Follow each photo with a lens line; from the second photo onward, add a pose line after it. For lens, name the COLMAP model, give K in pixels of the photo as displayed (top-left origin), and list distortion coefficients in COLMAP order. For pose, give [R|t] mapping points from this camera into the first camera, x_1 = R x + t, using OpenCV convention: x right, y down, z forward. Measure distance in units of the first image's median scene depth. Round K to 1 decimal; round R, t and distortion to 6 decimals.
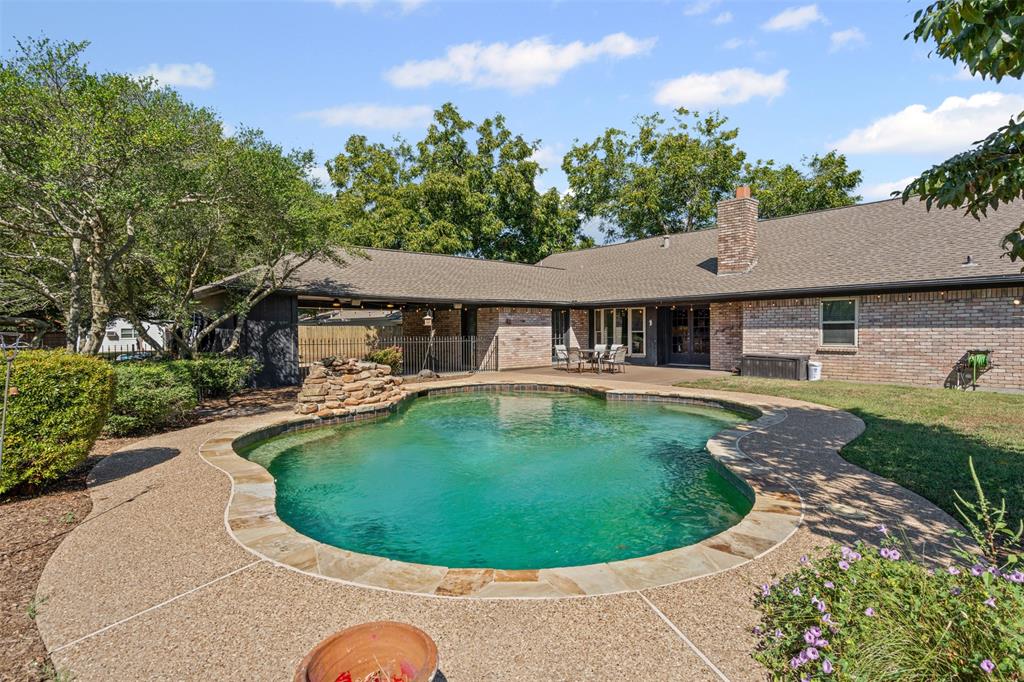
lens RADIAL K [[523.0, 0, 511.0], [0, 523.0, 336.4], [0, 0, 1]] dist [0.003734, 0.000262]
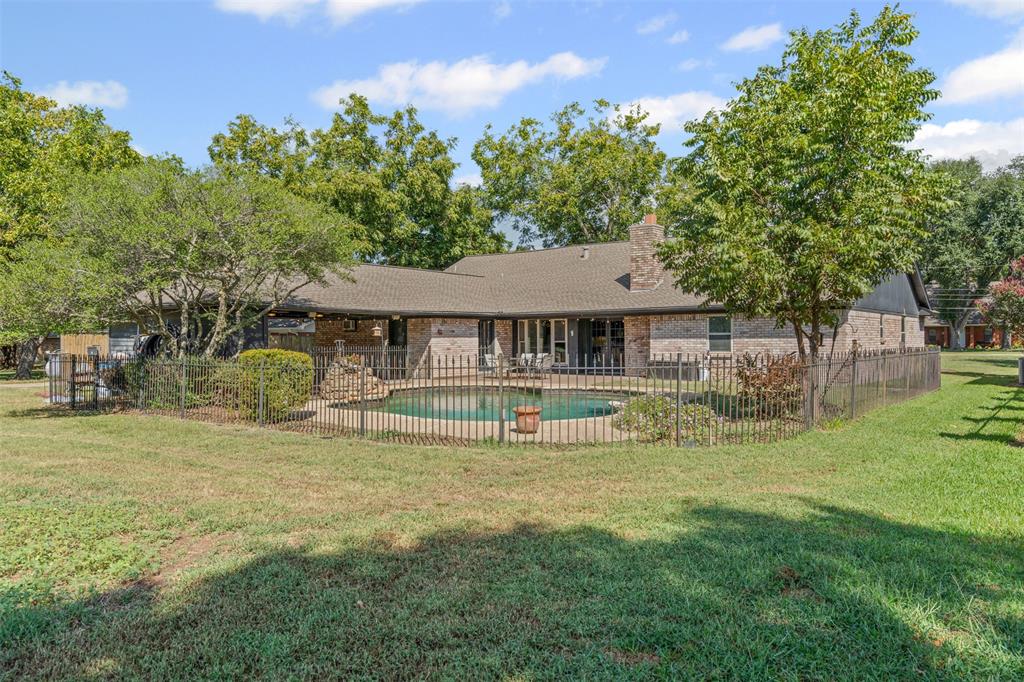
lens RADIAL K [[764.8, 0, 509.4], [0, 764.8, 339.9], [0, 0, 1]] dist [0.001451, 0.000538]
pose [[0.982291, 0.000394, 0.187361, -0.134180], [0.002319, 0.999896, -0.014258, 0.008049], [-0.187347, 0.014440, 0.982188, -0.450613]]
